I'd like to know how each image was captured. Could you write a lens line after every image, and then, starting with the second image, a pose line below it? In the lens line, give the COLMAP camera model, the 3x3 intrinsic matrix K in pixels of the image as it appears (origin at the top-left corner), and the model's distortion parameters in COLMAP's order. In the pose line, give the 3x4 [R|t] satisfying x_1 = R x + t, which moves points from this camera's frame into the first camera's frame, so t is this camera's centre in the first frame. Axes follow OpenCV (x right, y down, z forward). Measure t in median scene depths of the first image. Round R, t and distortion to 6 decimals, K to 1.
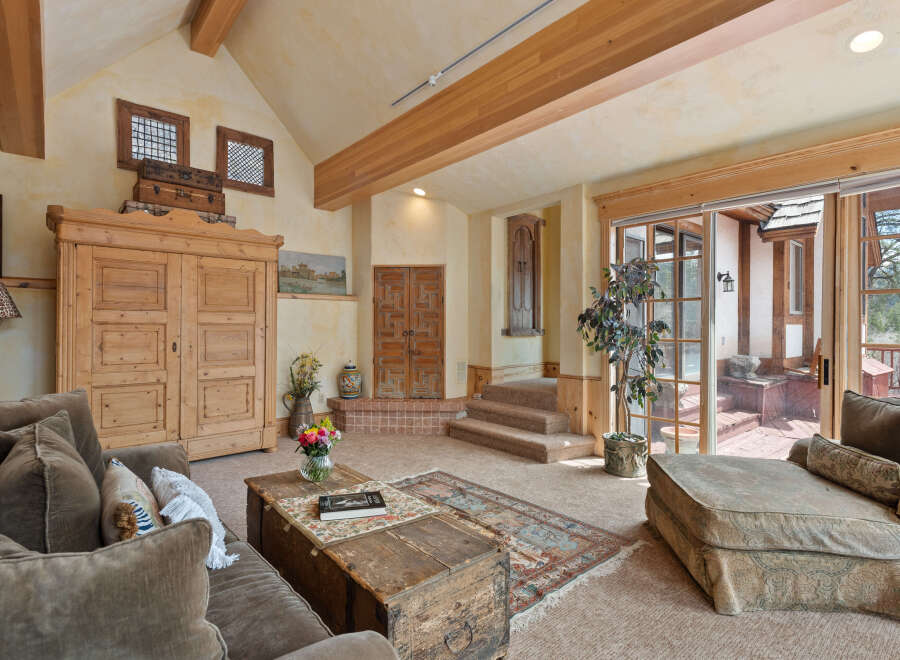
lens RADIAL K [[466.3, 0, 458.7], [0, 466.3, 329.3], [0, 0, 1]] dist [0.020328, -0.002266]
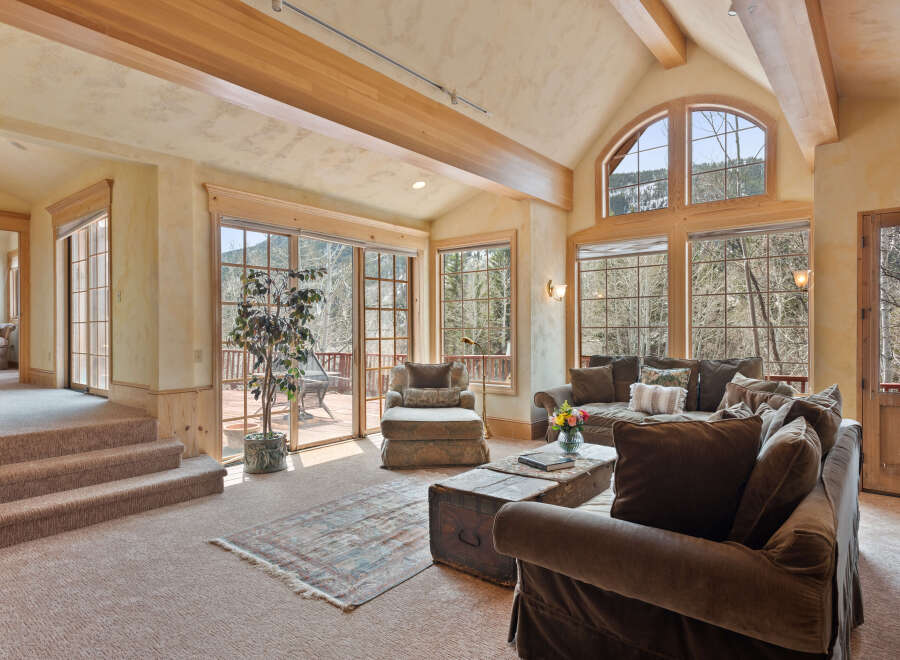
lens RADIAL K [[525.7, 0, 457.2], [0, 525.7, 332.8], [0, 0, 1]] dist [0.014615, 0.002032]
pose [[-0.178325, -0.001562, 0.983970, -1.011871], [0.011033, 0.999933, 0.003587, 0.005011], [-0.983910, 0.011496, -0.178295, 0.932122]]
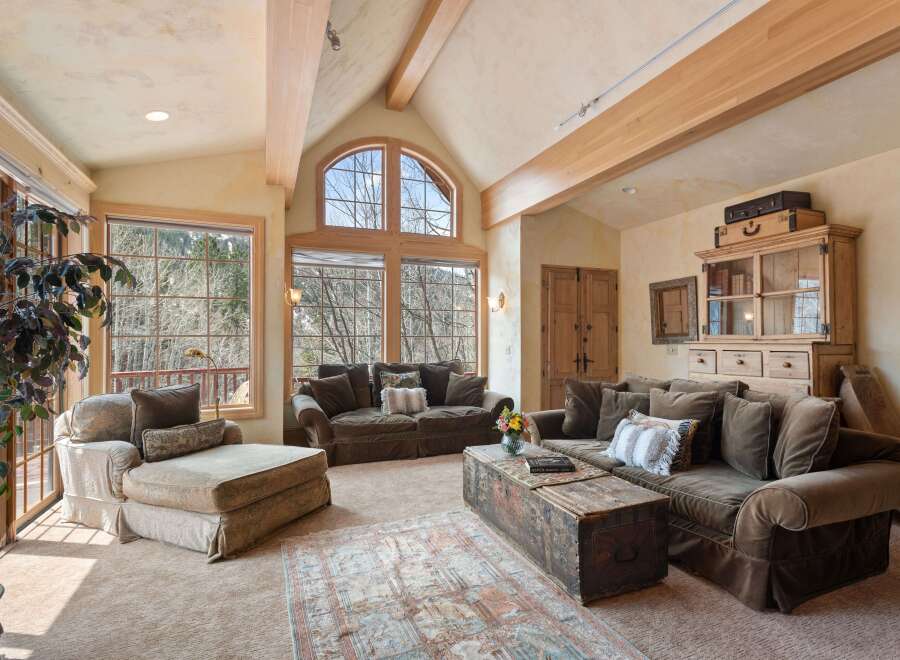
lens RADIAL K [[466.3, 0, 458.7], [0, 466.3, 329.3], [0, 0, 1]] dist [0.020328, -0.002266]
pose [[-0.953118, 0.007882, 0.302497, -0.243524], [0.004487, 0.999919, -0.011917, -0.002847], [-0.302567, -0.010001, -0.953076, 1.480004]]
